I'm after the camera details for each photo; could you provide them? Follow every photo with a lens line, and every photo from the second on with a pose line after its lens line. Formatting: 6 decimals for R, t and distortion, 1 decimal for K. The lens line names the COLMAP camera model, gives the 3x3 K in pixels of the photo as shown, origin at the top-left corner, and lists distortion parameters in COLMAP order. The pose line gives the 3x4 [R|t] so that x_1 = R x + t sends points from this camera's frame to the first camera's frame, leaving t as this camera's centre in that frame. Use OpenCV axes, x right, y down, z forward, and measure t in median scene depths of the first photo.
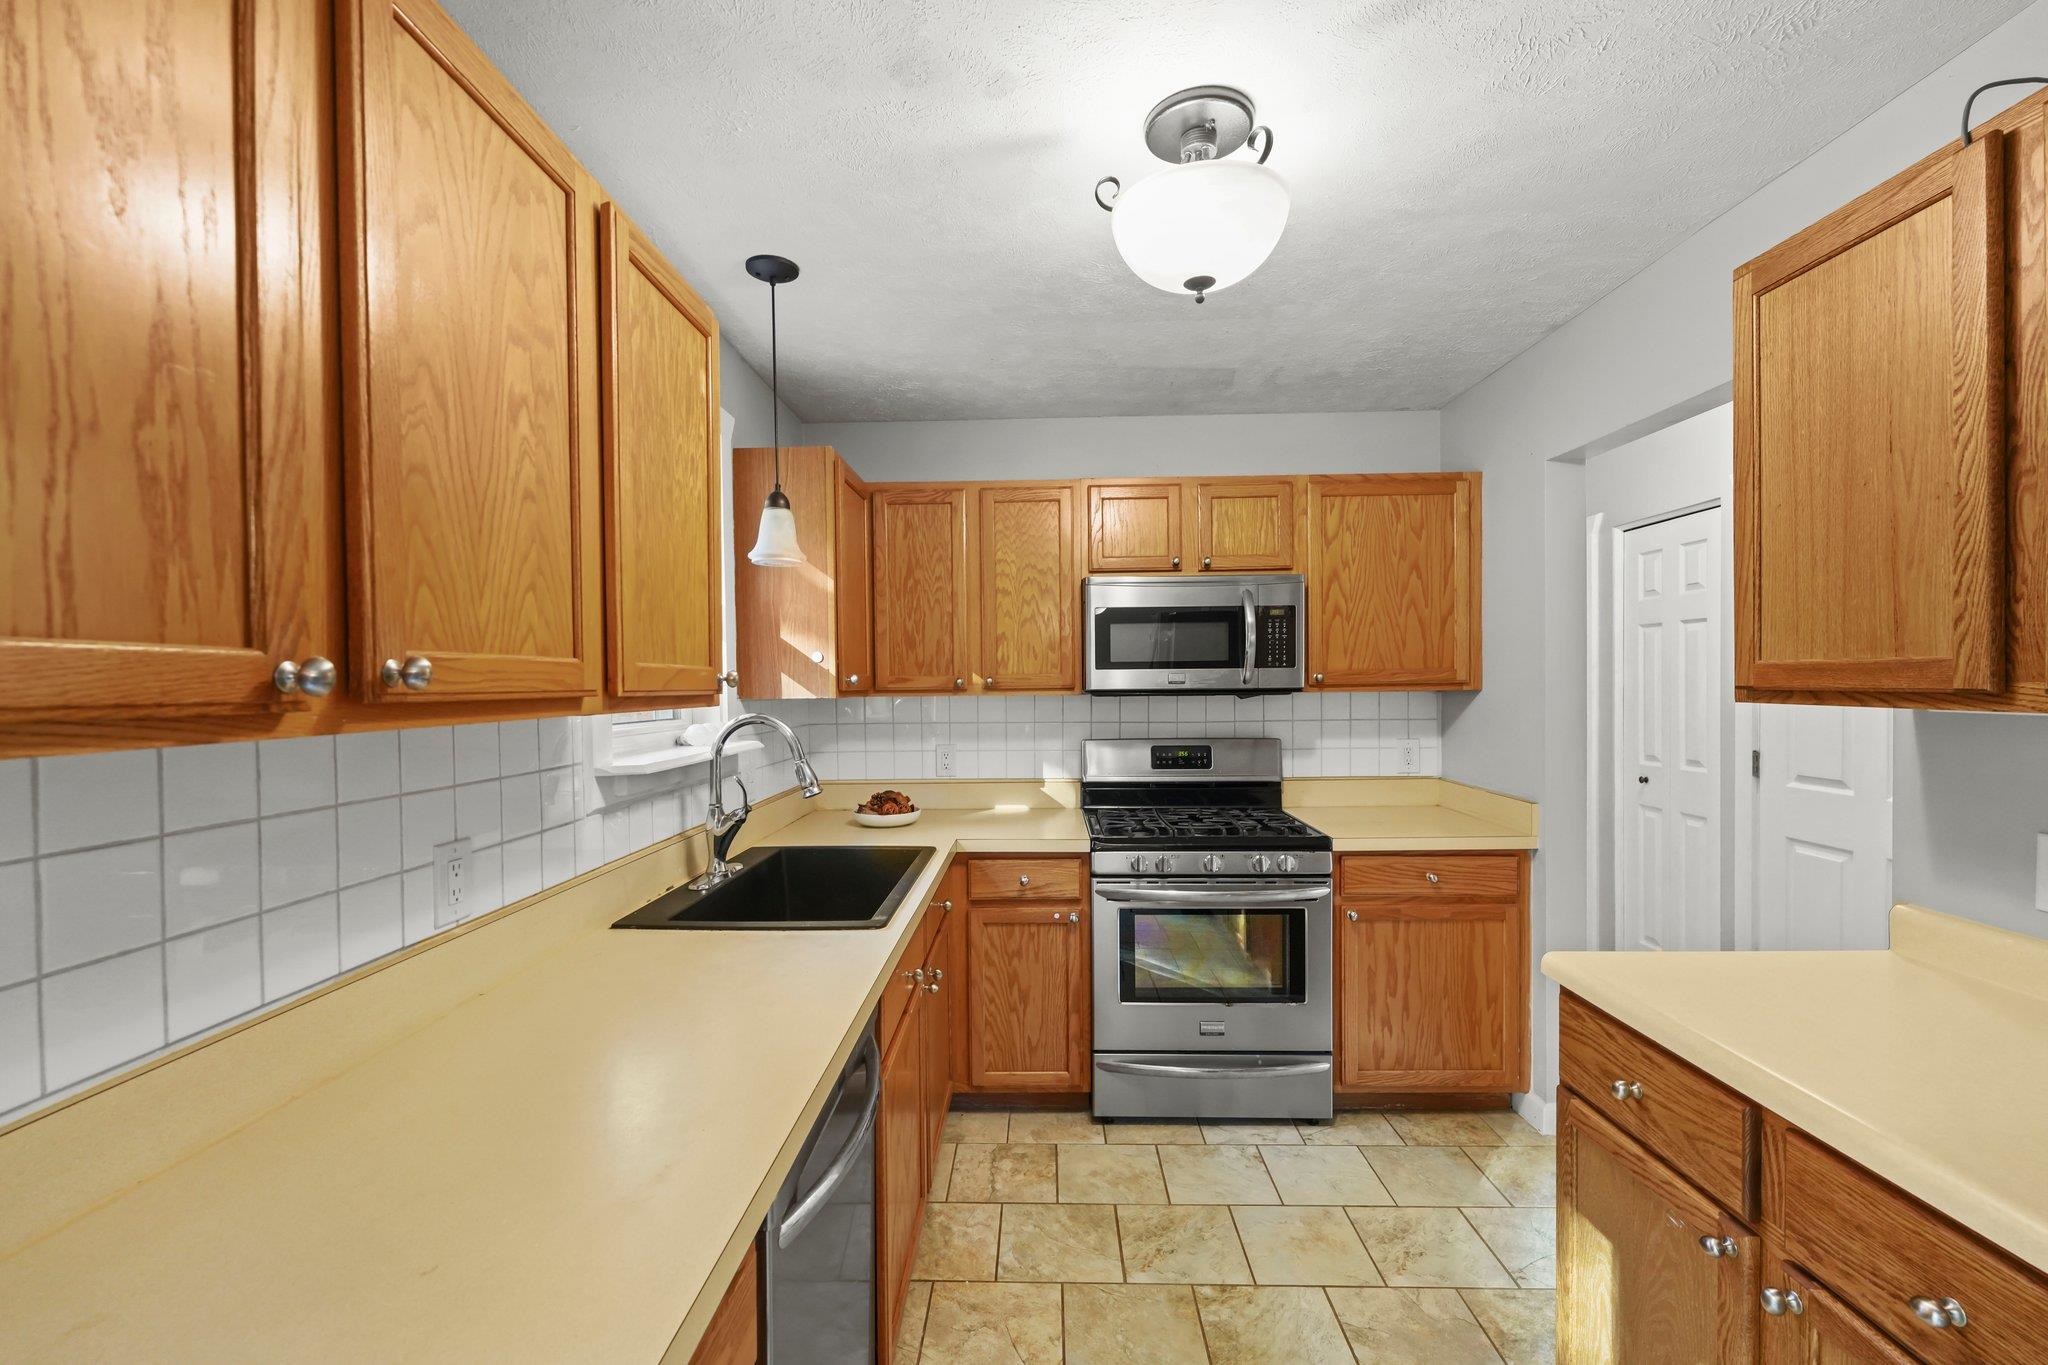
lens RADIAL K [[836.6, 0, 1022.7], [0, 836.6, 691.8], [0, 0, 1]] dist [0.002173, -0.000021]
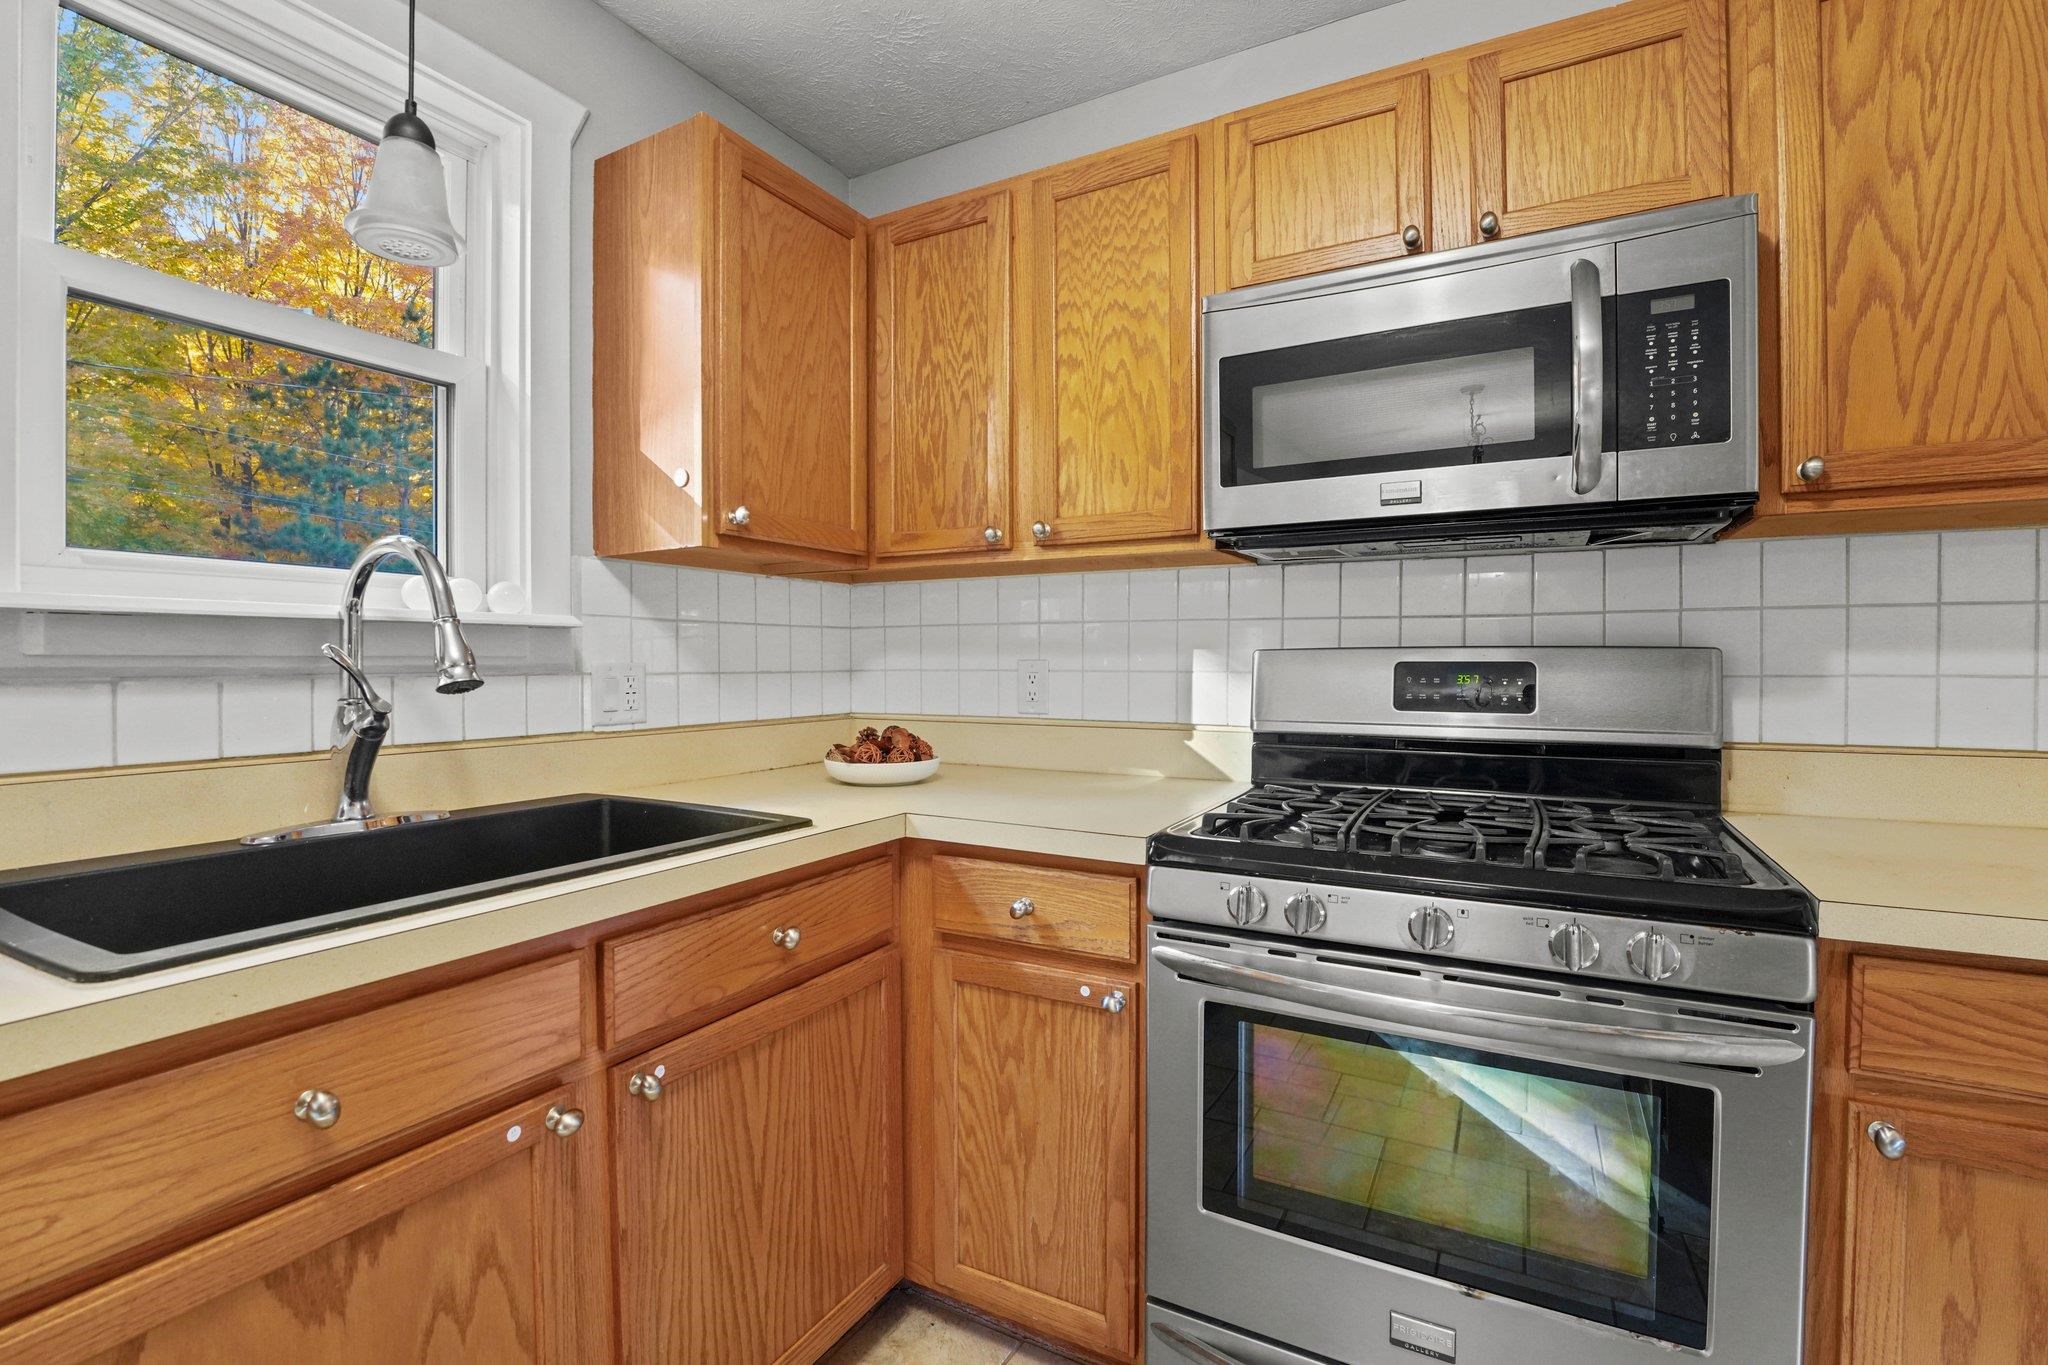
lens RADIAL K [[907.8, 0, 1026.7], [0, 907.8, 668.7], [0, 0, 1]] dist [-0.027023, 0.001831]
pose [[0.888539, 0.011995, -0.458644, 0.224867], [-0.010807, 0.999928, 0.005216, 0.074809], [0.458674, 0.000322, 0.888605, 0.482563]]
